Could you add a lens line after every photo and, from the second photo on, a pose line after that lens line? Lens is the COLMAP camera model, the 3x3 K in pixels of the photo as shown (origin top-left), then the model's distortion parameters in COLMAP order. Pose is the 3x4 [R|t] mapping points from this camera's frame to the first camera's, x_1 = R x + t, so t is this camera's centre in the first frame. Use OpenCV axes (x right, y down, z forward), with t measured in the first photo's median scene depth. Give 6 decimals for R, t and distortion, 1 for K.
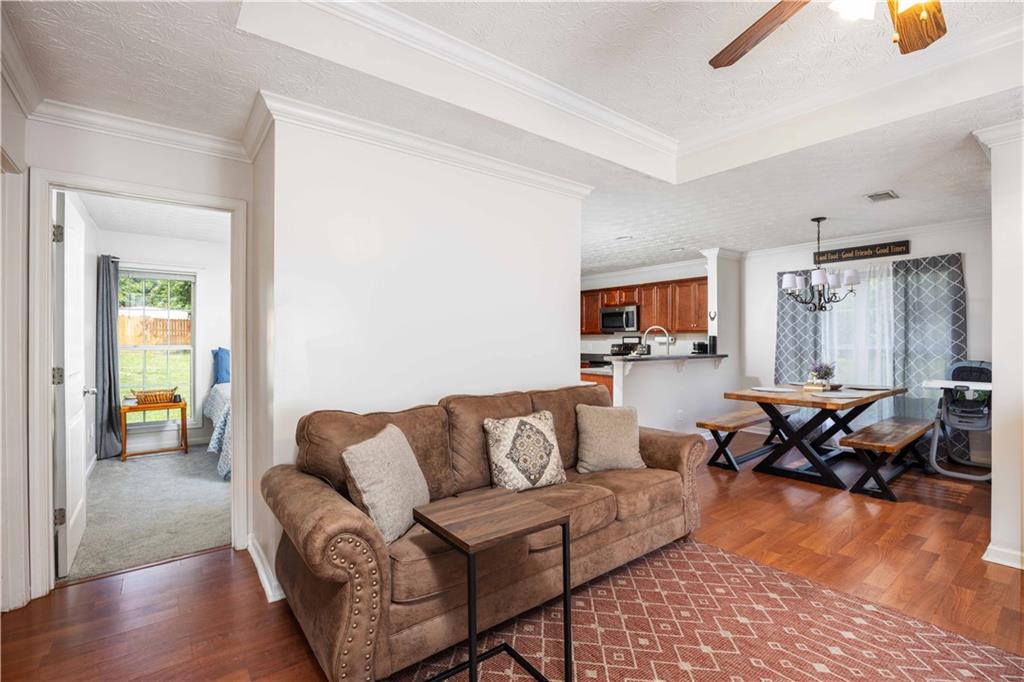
lens RADIAL K [[460.9, 0, 513.1], [0, 460.9, 341.7], [0, 0, 1]] dist [-0.020658, 0.004334]
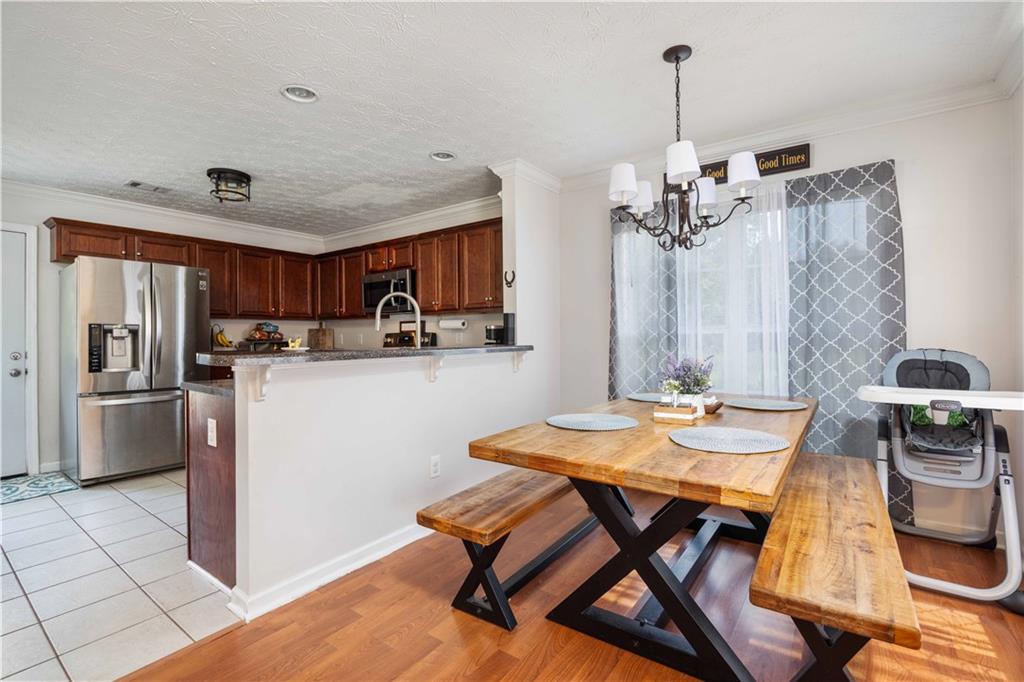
lens RADIAL K [[460.9, 0, 511.6], [0, 460.9, 337.2], [0, 0, 1]] dist [-0.020658, 0.004334]
pose [[0.961706, -0.008923, 0.273936, 0.398743], [0.009205, 0.999958, 0.000255, 0.024128], [-0.273927, 0.002276, 0.961748, 0.635284]]
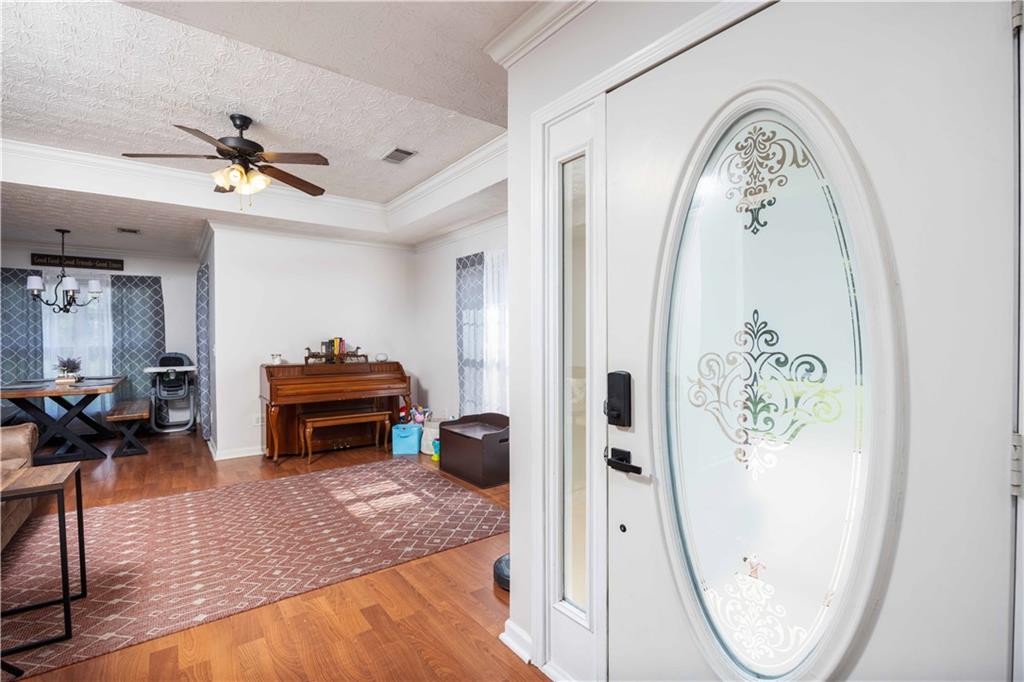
lens RADIAL K [[465.2, 0, 506.3], [0, 465.2, 346.3], [0, 0, 1]] dist [-0.013350, 0.000143]
pose [[0.029497, -0.016648, 0.999426, -0.460369], [0.005088, 0.999851, 0.016505, 0.002766], [-0.999552, 0.004598, 0.029577, -0.130558]]
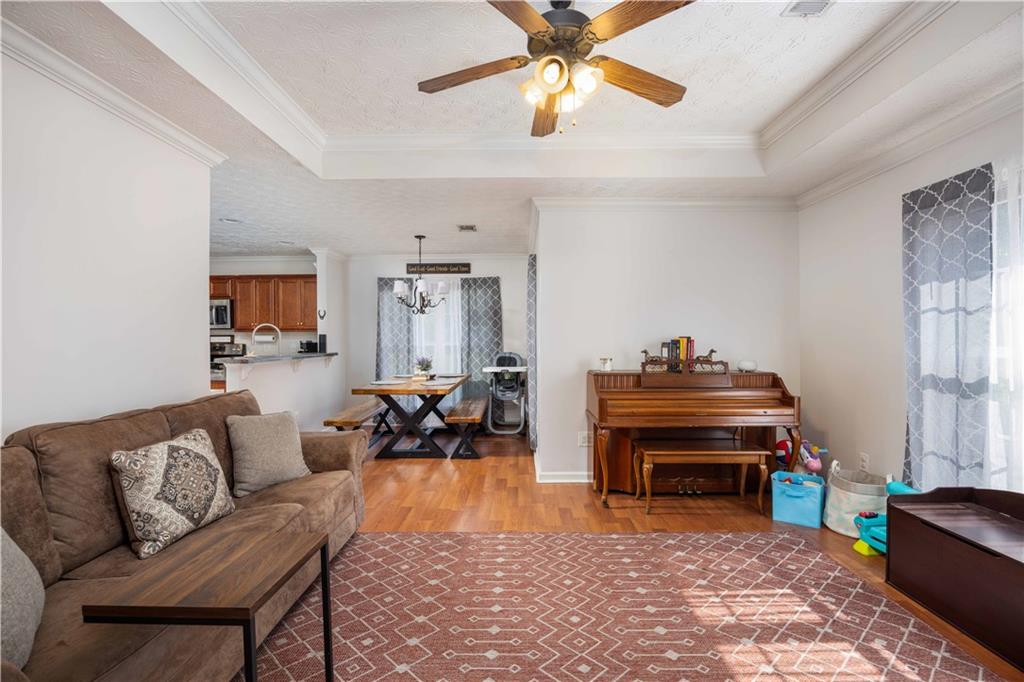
lens RADIAL K [[460.9, 0, 513.2], [0, 460.9, 343.8], [0, 0, 1]] dist [-0.020658, 0.004334]
pose [[0.627205, -0.011895, 0.778763, -0.126257], [0.006438, 0.999928, 0.010088, 0.000450], [-0.778827, -0.001314, 0.627237, 0.059336]]
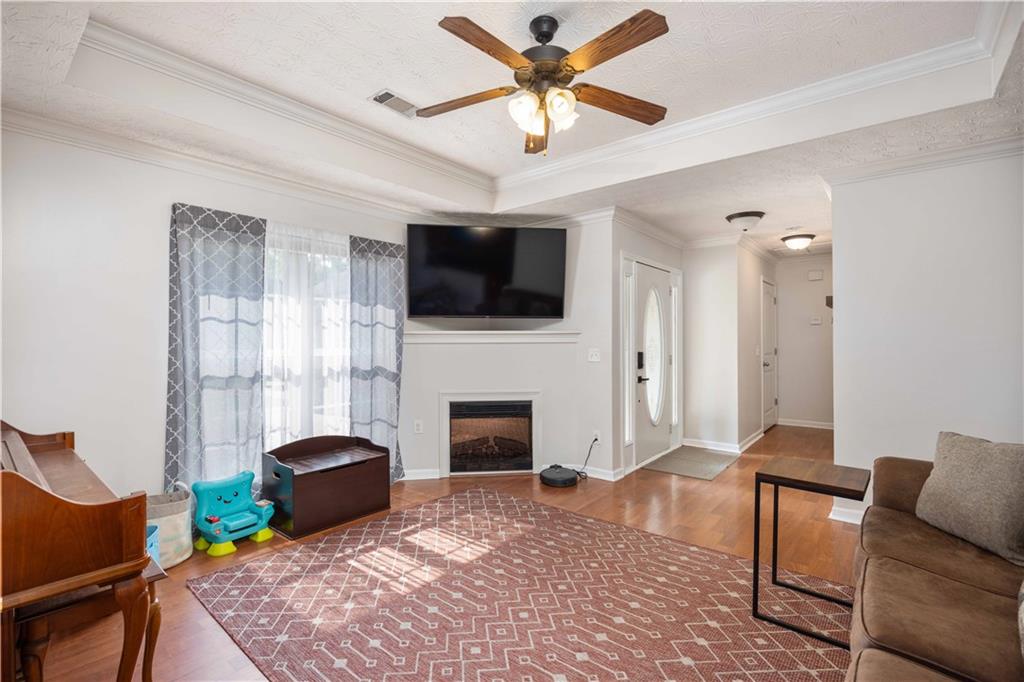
lens RADIAL K [[460.9, 0, 516.2], [0, 460.9, 341.6], [0, 0, 1]] dist [-0.020658, 0.004334]
pose [[-0.975755, 0.003188, -0.218841, 0.402588], [0.002802, 0.999994, 0.002072, -0.000421], [0.218846, 0.001408, -0.975758, 0.791828]]
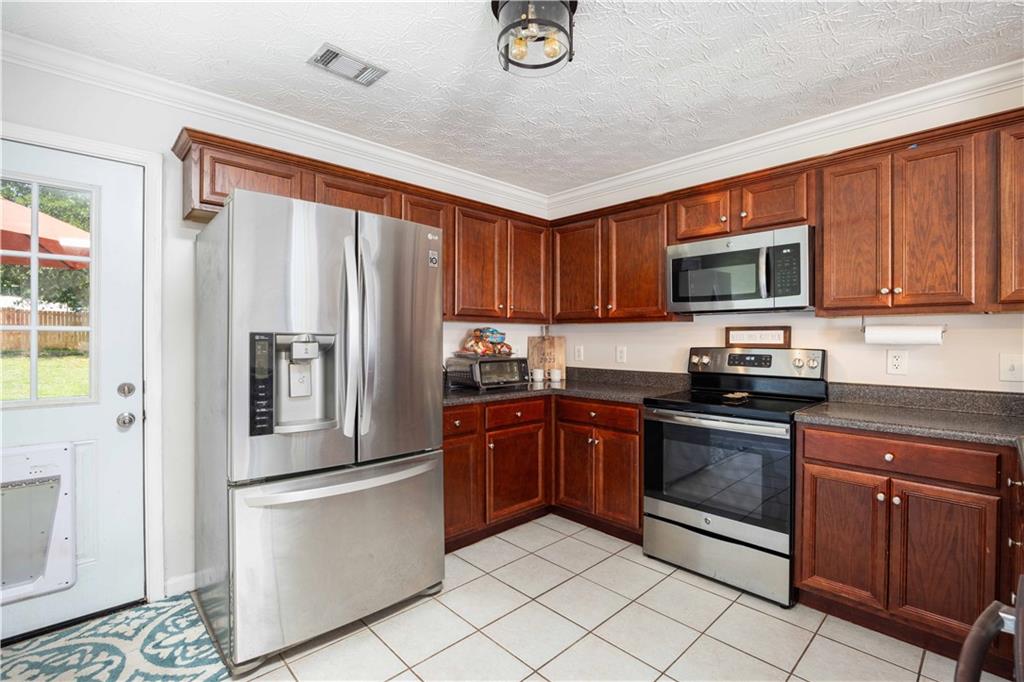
lens RADIAL K [[465.2, 0, 514.8], [0, 465.2, 340.4], [0, 0, 1]] dist [-0.013350, 0.000143]
pose [[0.995057, 0.000090, 0.099306, 0.067760], [-0.000571, 0.999988, 0.004820, -0.003336], [-0.099304, -0.004853, 0.995045, 1.229217]]
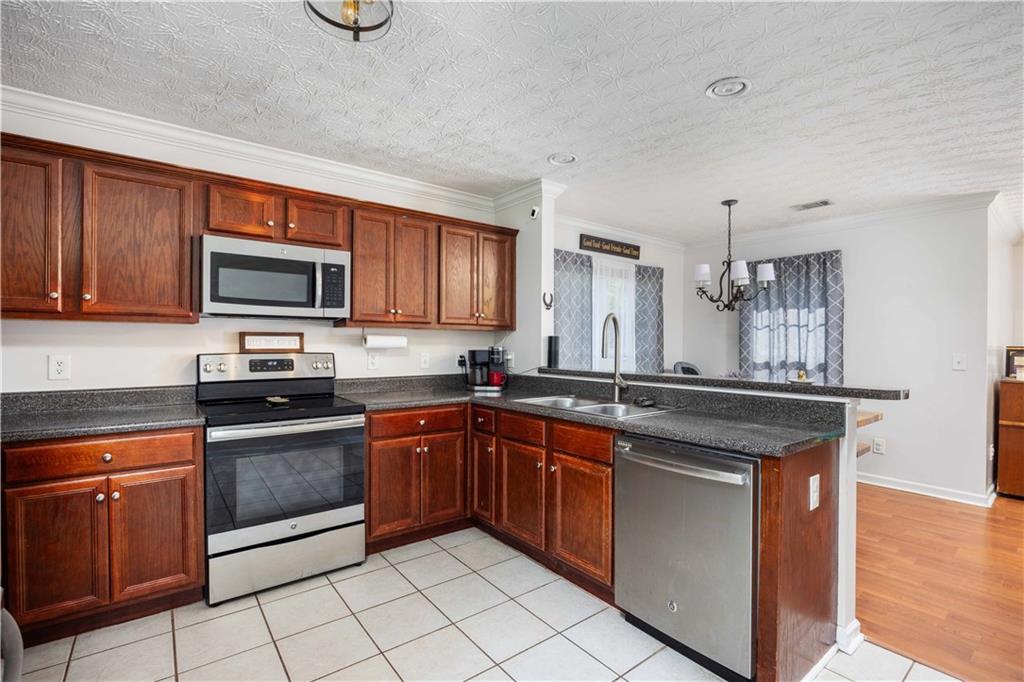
lens RADIAL K [[465.2, 0, 509.7], [0, 465.2, 343.9], [0, 0, 1]] dist [-0.013350, 0.000143]
pose [[0.007194, -0.002855, 0.999970, -0.206468], [-0.005600, 0.999980, 0.002896, -0.006815], [-0.999958, -0.005621, 0.007178, 1.498416]]
